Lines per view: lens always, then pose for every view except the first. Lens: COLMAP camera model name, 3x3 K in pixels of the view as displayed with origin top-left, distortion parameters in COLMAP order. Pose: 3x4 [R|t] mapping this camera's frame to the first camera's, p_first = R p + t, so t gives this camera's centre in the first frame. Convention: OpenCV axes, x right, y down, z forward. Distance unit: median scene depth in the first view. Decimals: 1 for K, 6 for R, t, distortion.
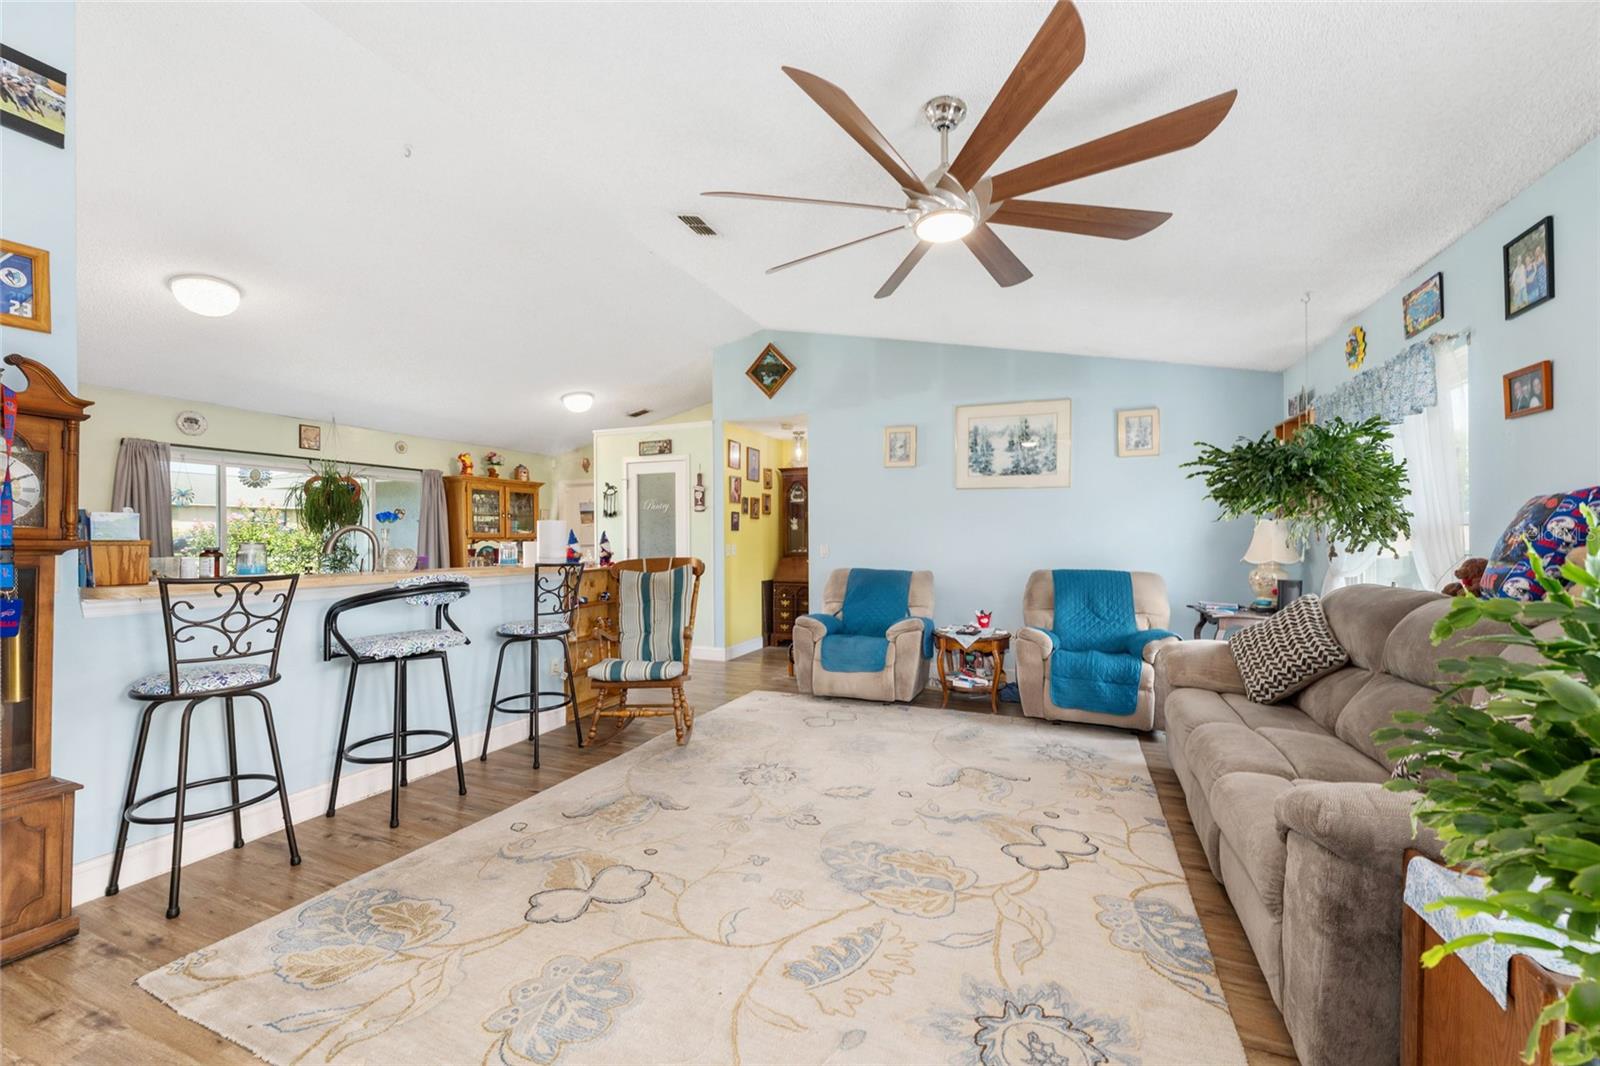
lens RADIAL K [[632.3, 0, 807.7], [0, 632.3, 533.2], [0, 0, 1]] dist [0.000840, -0.000110]
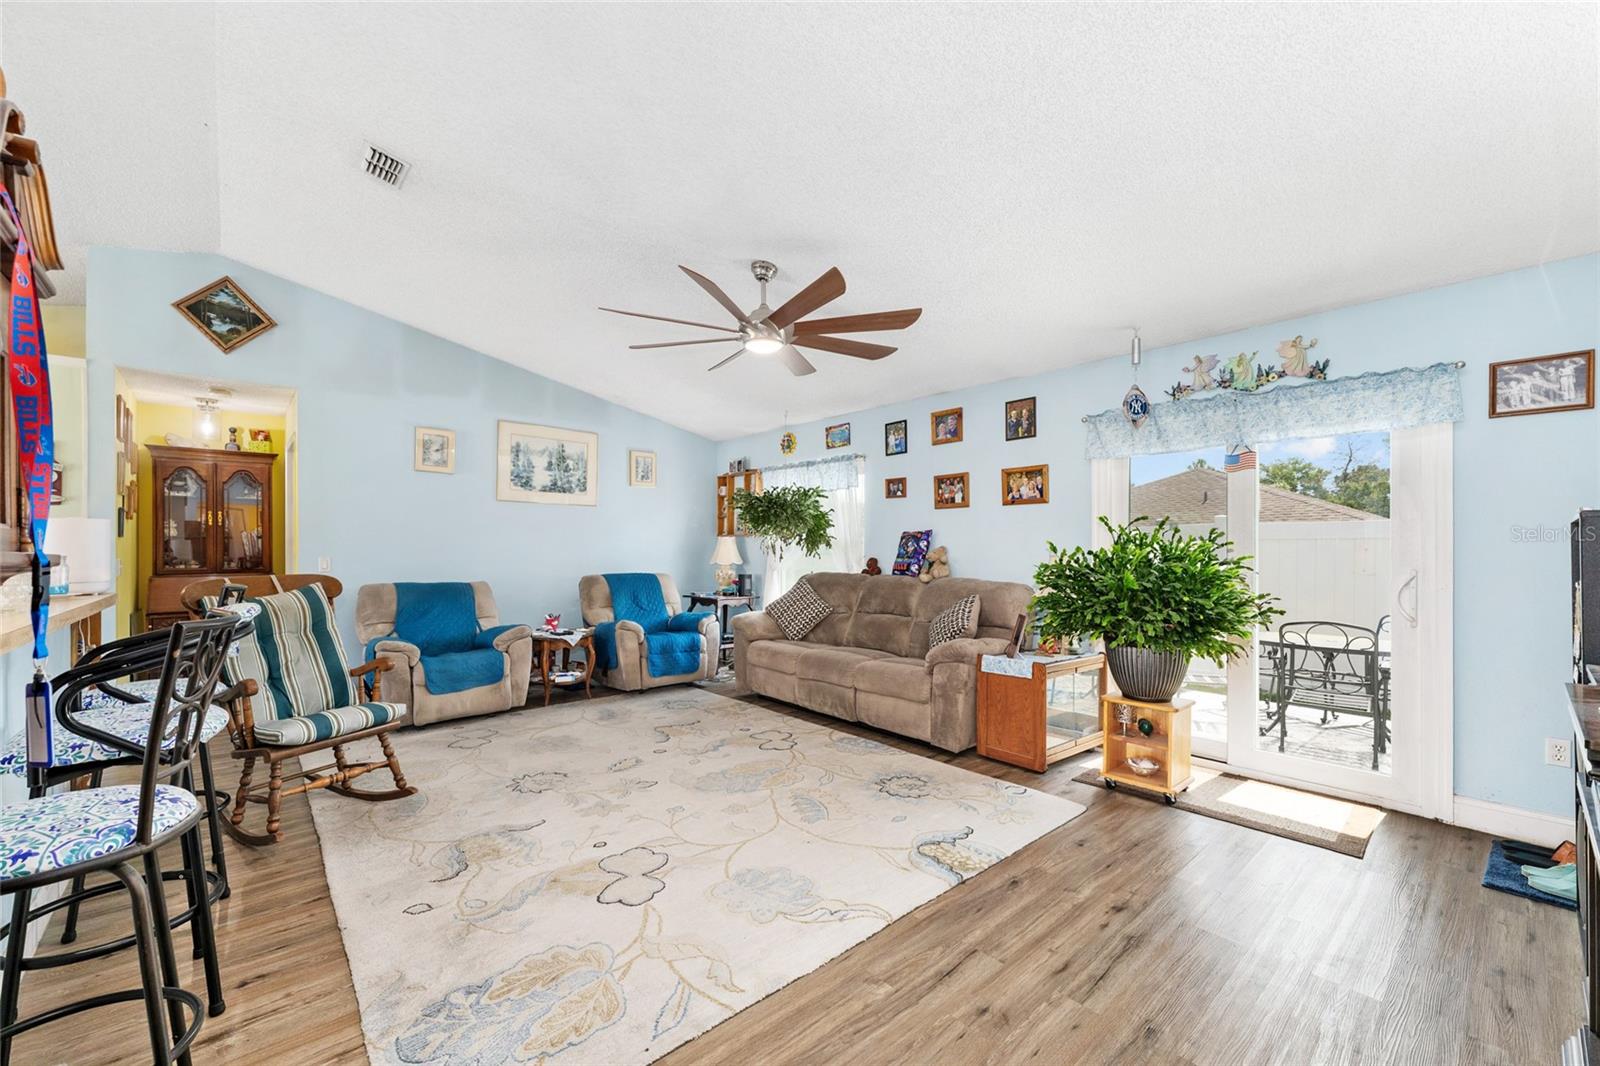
lens RADIAL K [[632.3, 0, 813.7], [0, 632.3, 543.9], [0, 0, 1]] dist [0.000840, -0.000110]
pose [[0.426778, 0.006562, 0.904332, -0.541112], [-0.008433, 0.999959, -0.003276, -0.000606], [-0.904317, -0.006228, 0.426816, 0.115274]]
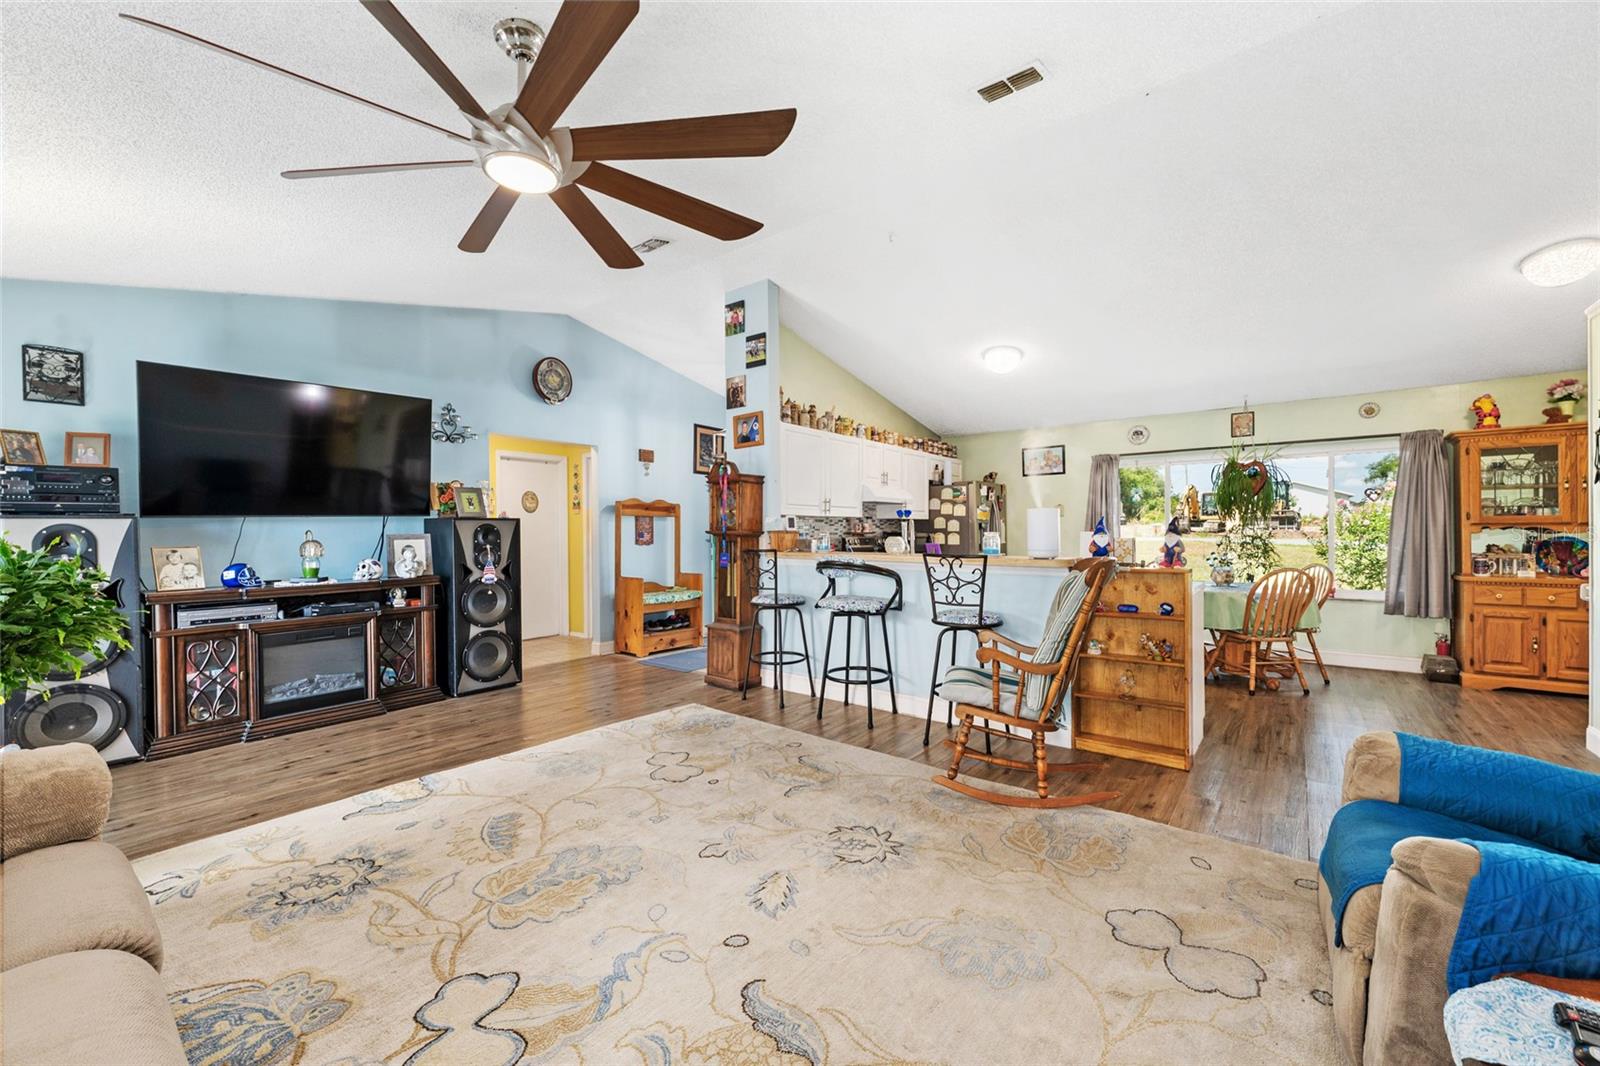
lens RADIAL K [[632.3, 0, 808.3], [0, 632.3, 532.8], [0, 0, 1]] dist [0.000840, -0.000110]
pose [[-0.272334, 0.011904, -0.962129, 0.461928], [0.015680, 0.999846, 0.007932, 0.001769], [0.962075, -0.012926, -0.272478, 0.781697]]
